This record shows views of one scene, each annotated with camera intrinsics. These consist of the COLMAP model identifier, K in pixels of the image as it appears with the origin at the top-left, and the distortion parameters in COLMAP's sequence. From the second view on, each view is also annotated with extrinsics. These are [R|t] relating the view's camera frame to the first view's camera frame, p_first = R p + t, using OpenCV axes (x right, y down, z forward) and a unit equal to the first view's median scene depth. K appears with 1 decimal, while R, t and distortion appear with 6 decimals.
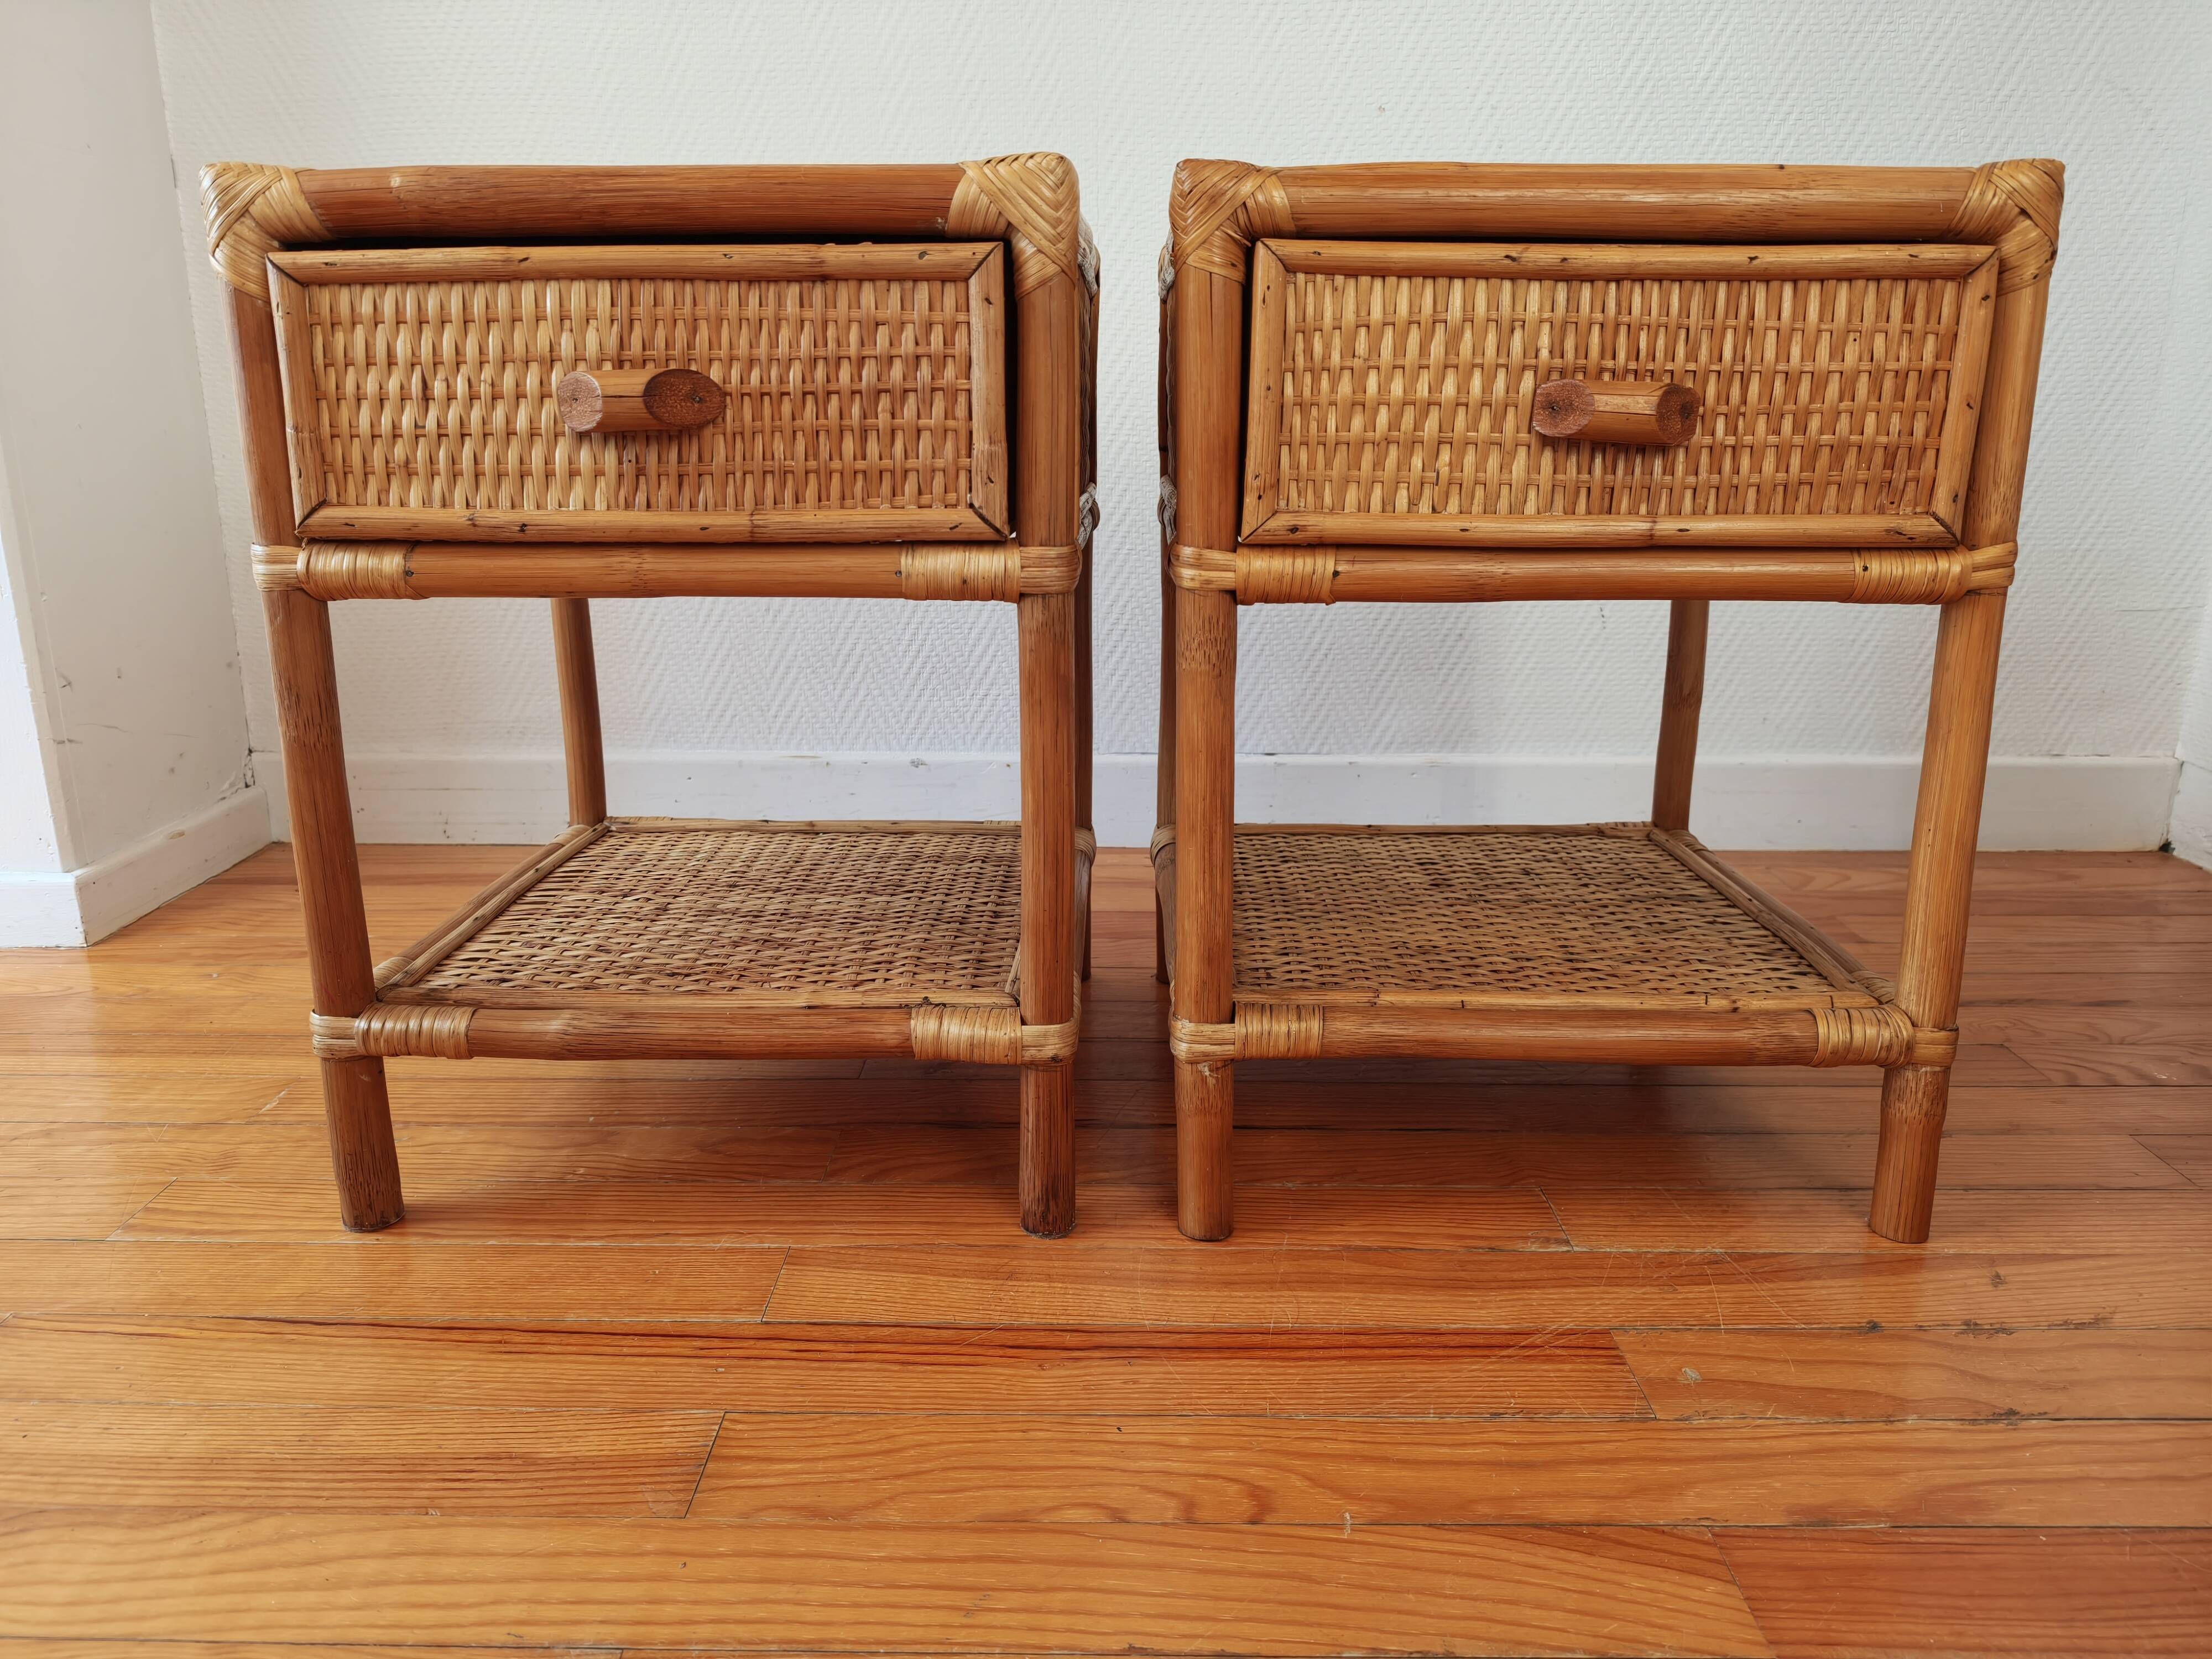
lens RADIAL K [[1546.5, 0, 1088.5], [0, 1546.5, 813.5], [0, 0, 1]] dist [0.006689, -0.023080]
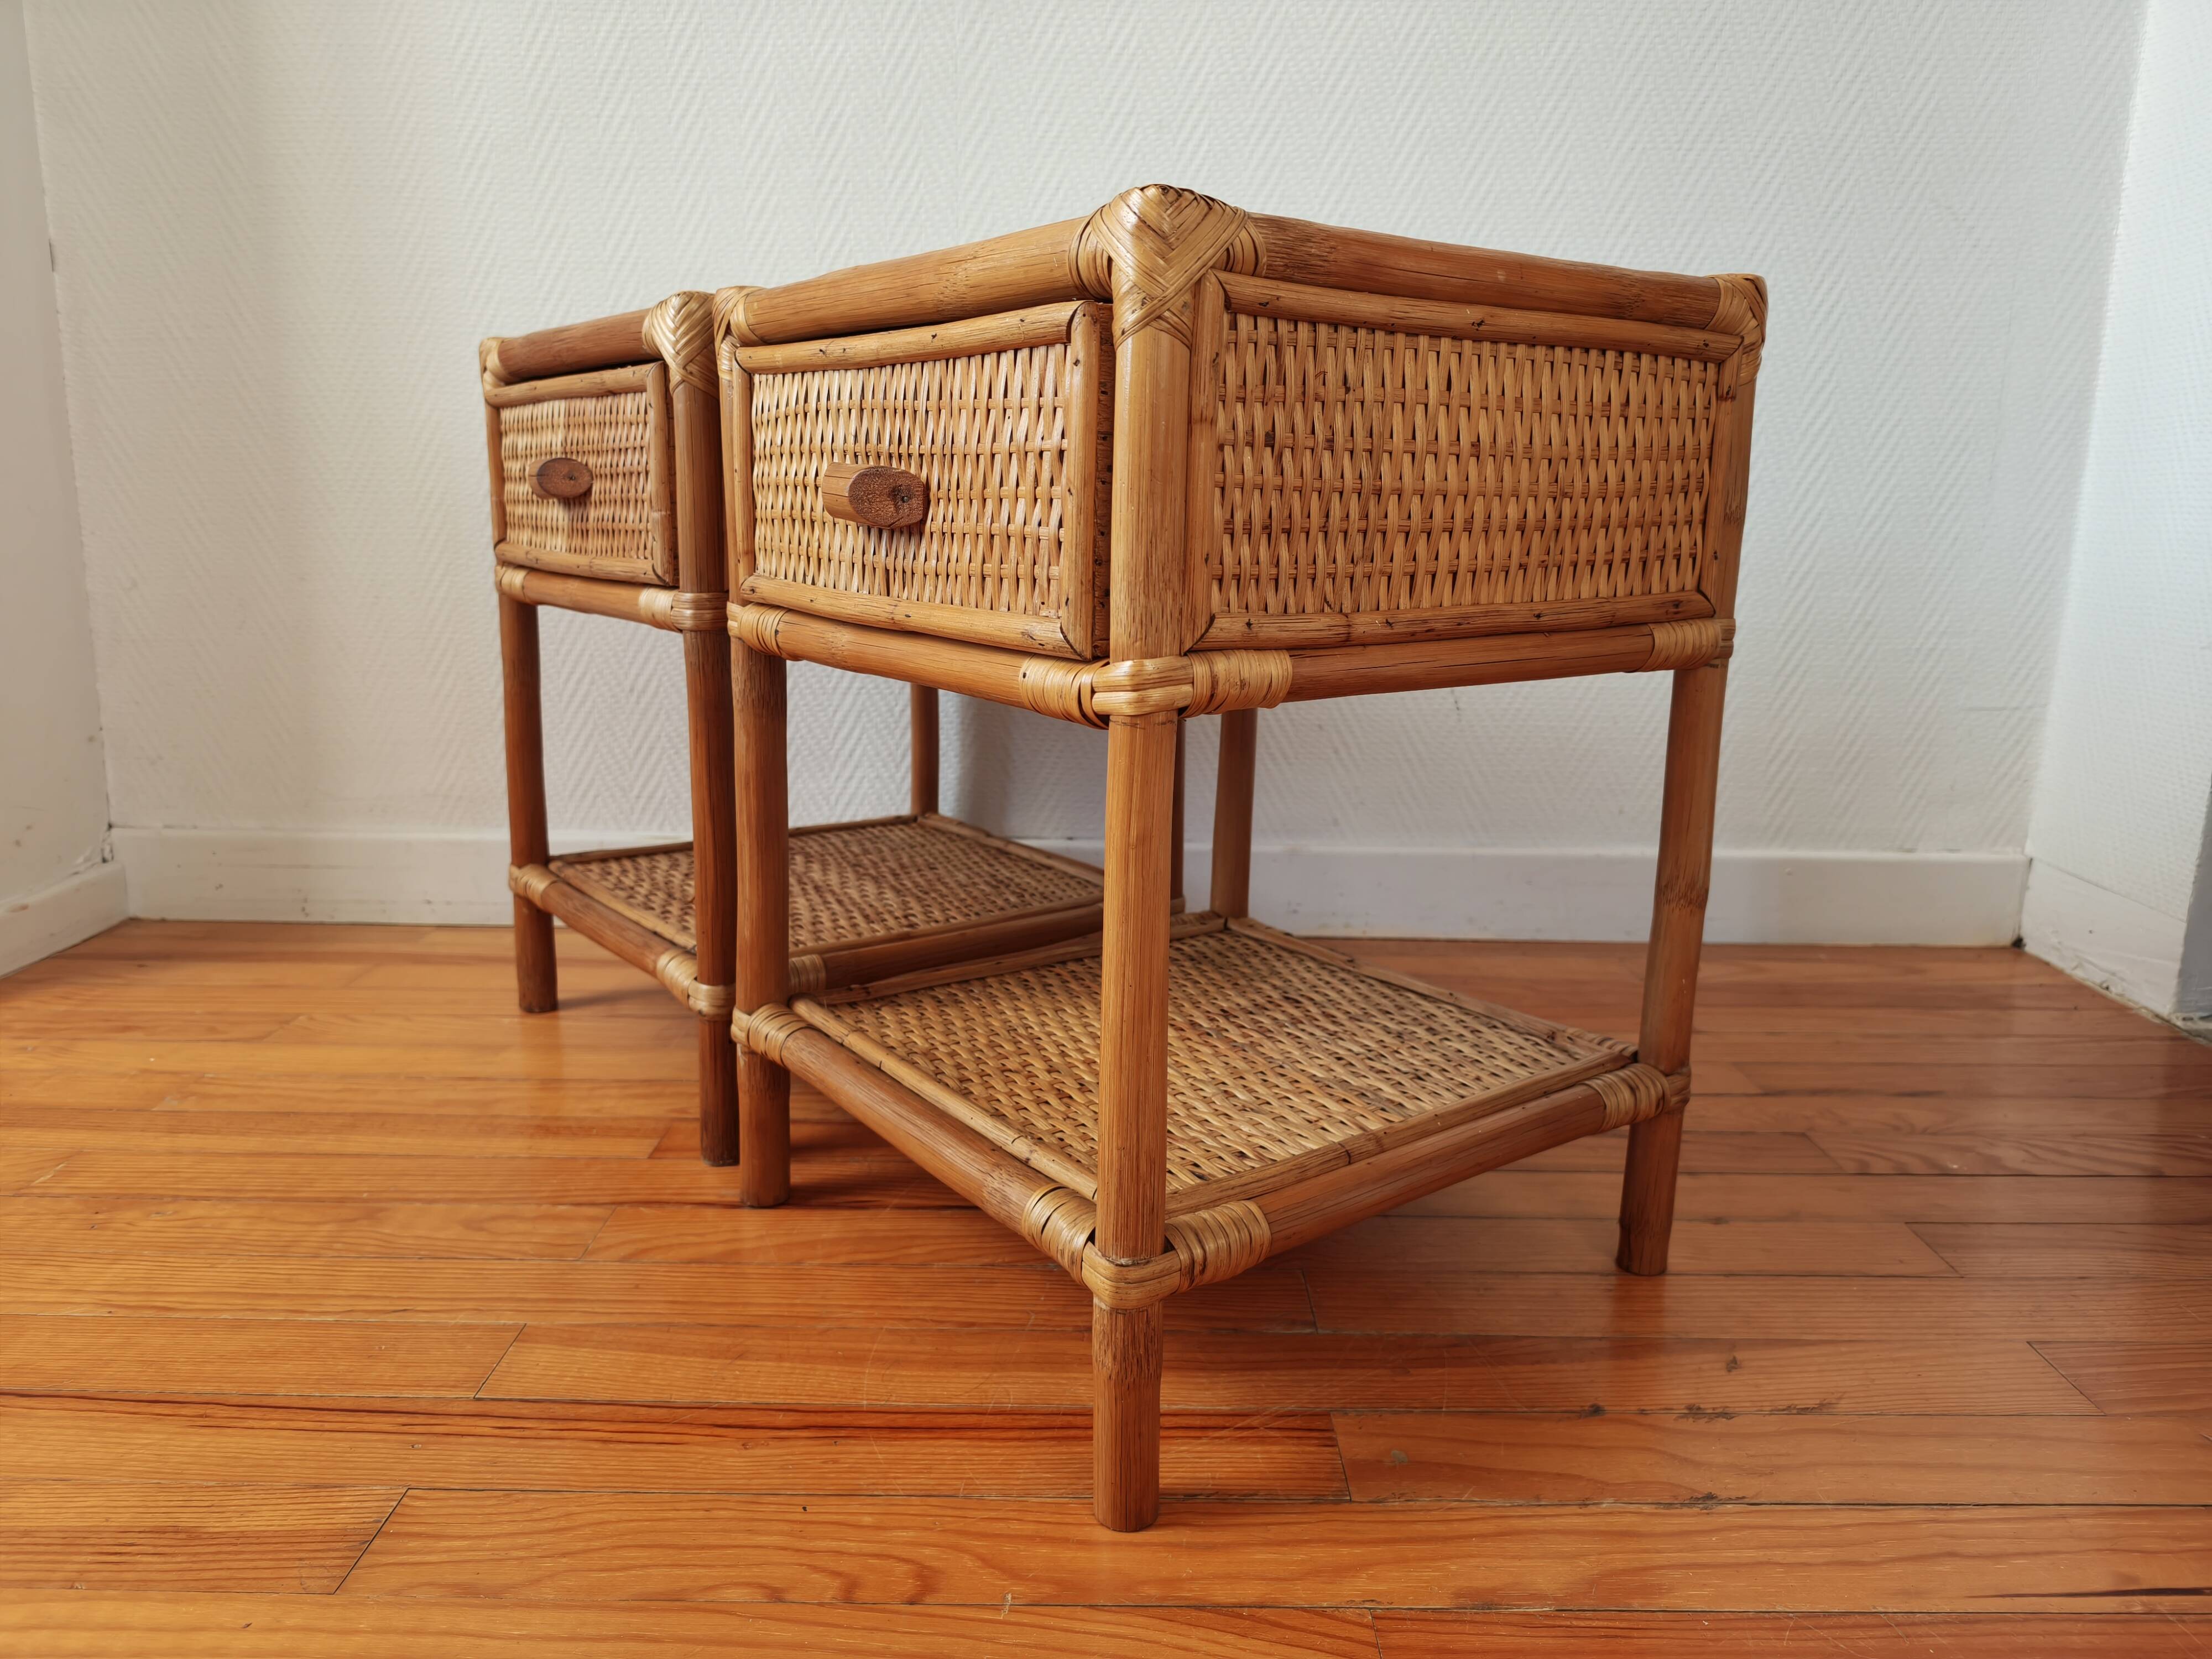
lens RADIAL K [[1554.6, 0, 1108.7], [0, 1554.6, 819.4], [0, 0, 1]] dist [-0.001523, -0.016246]
pose [[0.999800, 0.011666, 0.016223, 0.166890], [-0.010690, 0.998199, -0.059032, 0.014408], [-0.016883, 0.058847, 0.998124, -0.012829]]
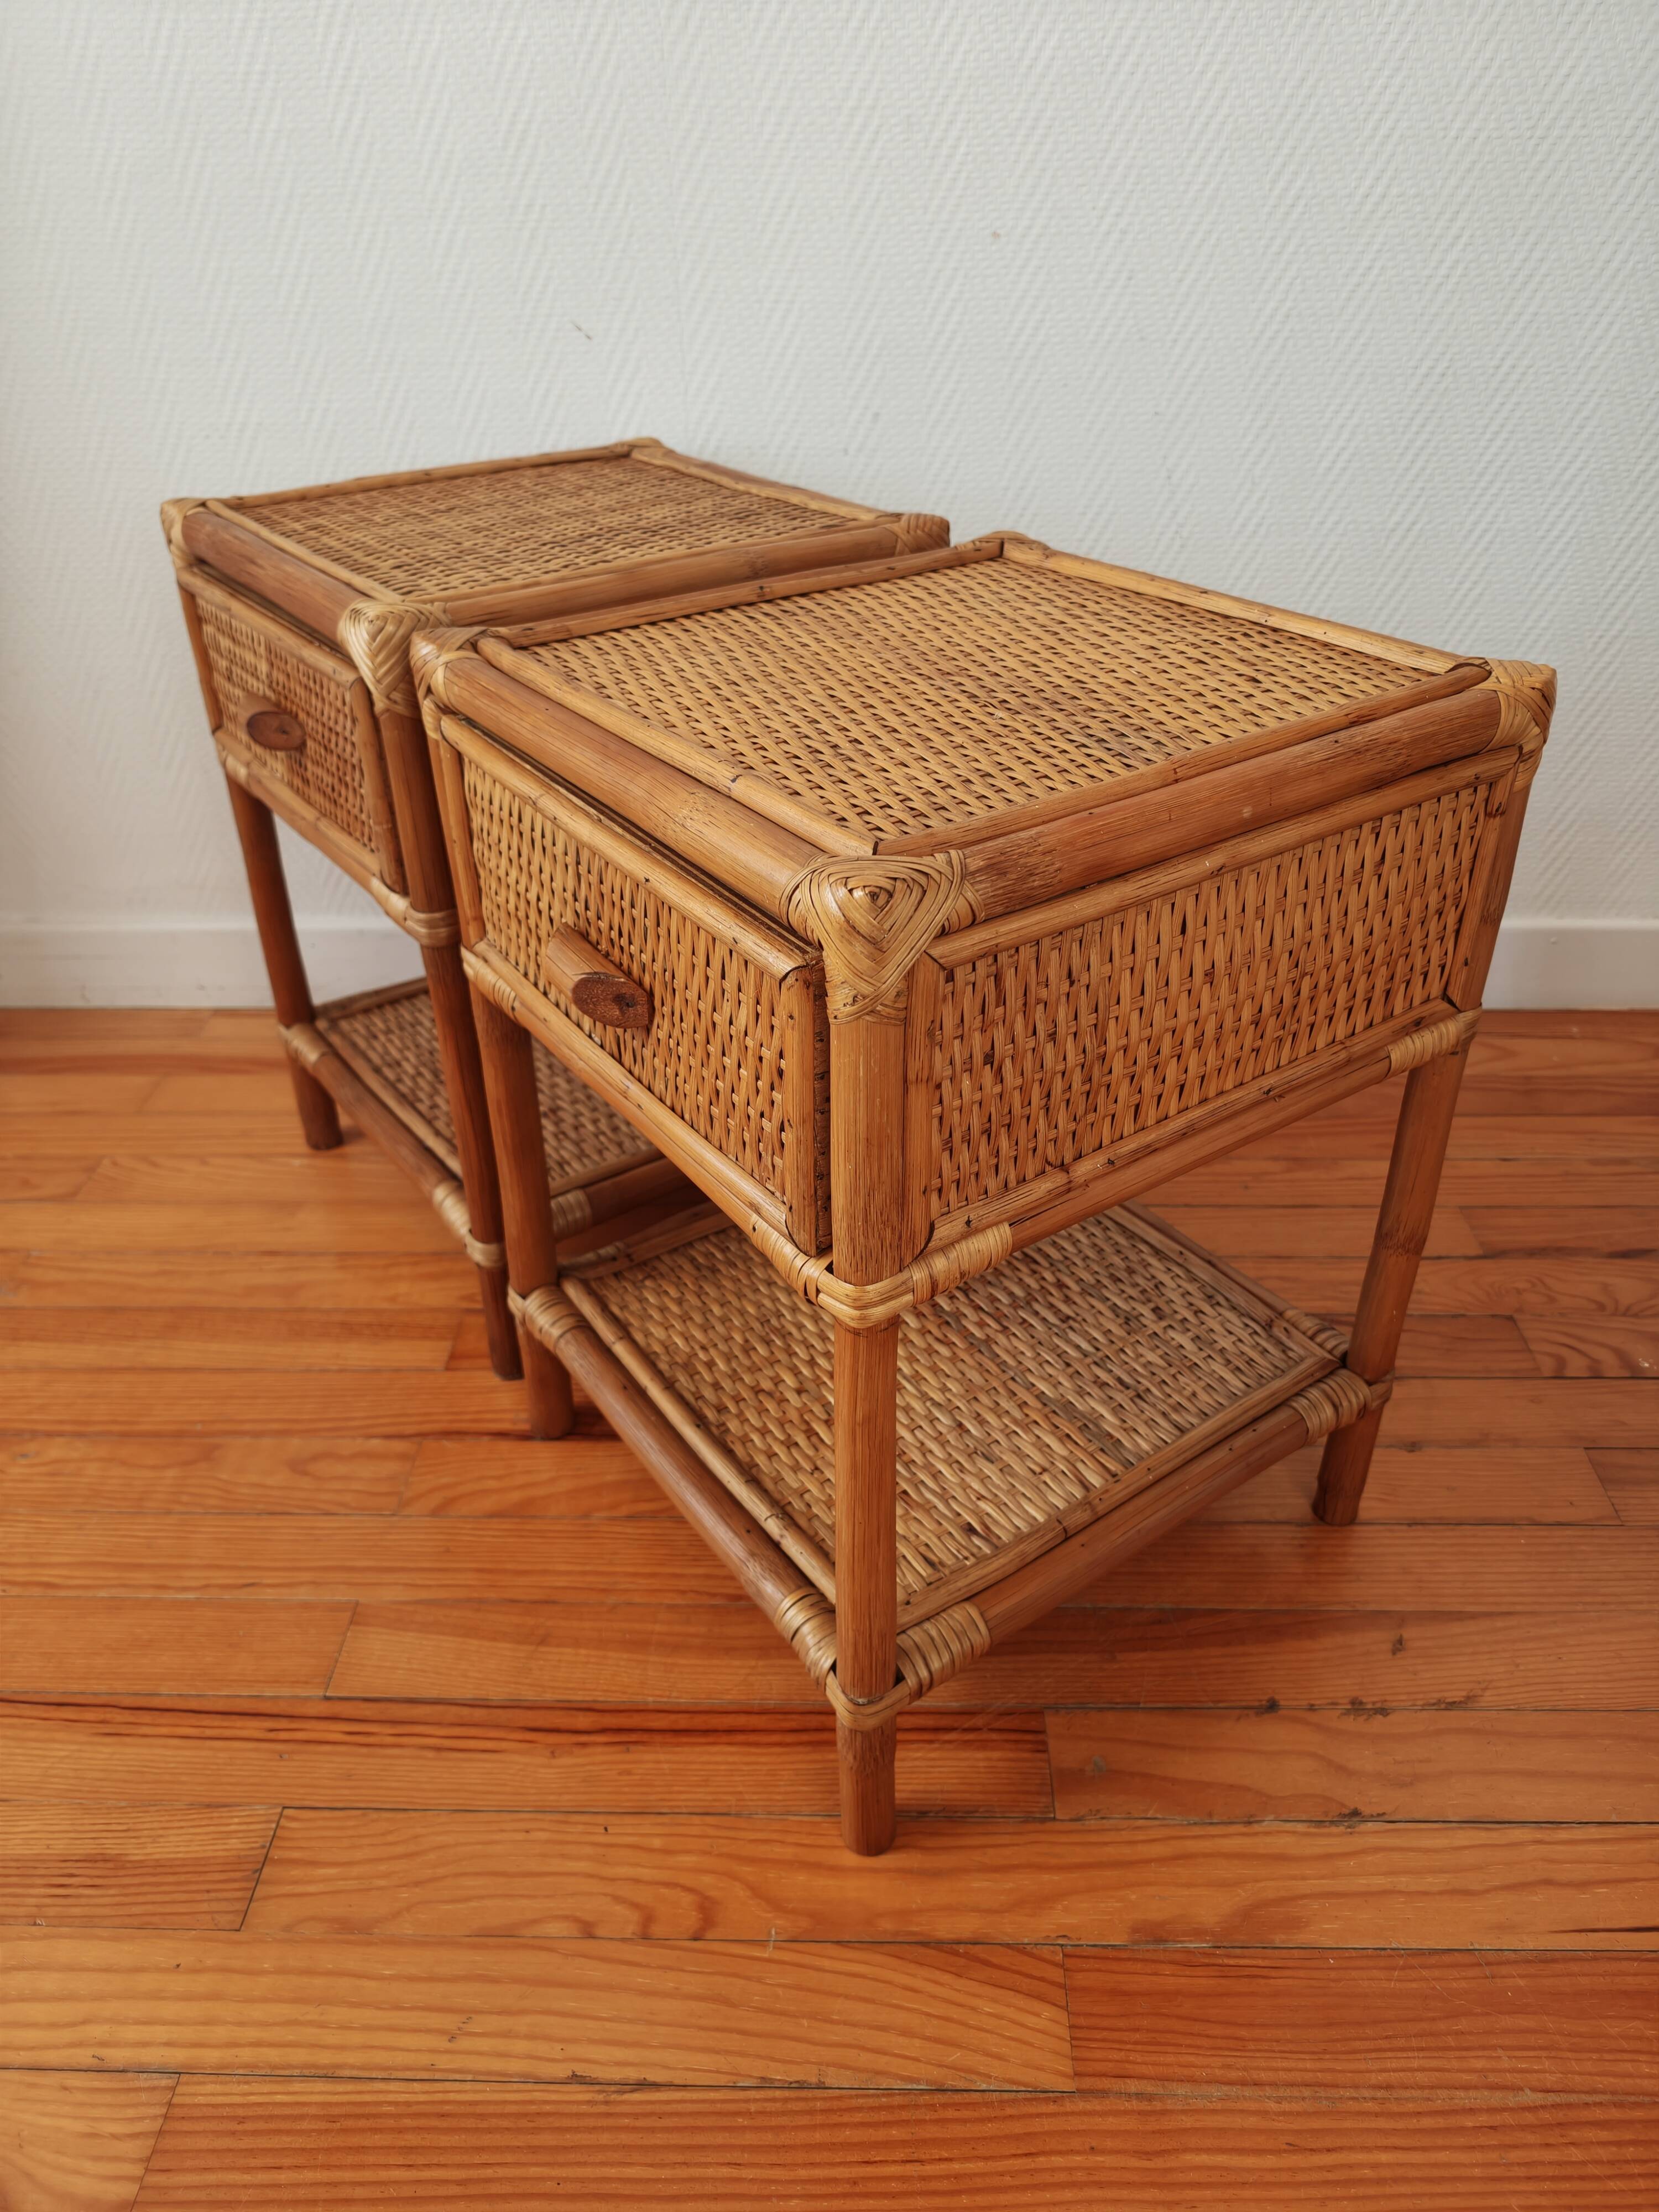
lens RADIAL K [[1554.6, 0, 845.5], [0, 1554.6, 1107.5], [0, 0, 1]] dist [-0.001523, -0.016246]
pose [[0.999894, -0.007604, -0.012404, 0.195981], [0.010940, 0.955002, 0.296398, -0.430020], [0.009591, -0.296502, 0.954984, 0.012034]]
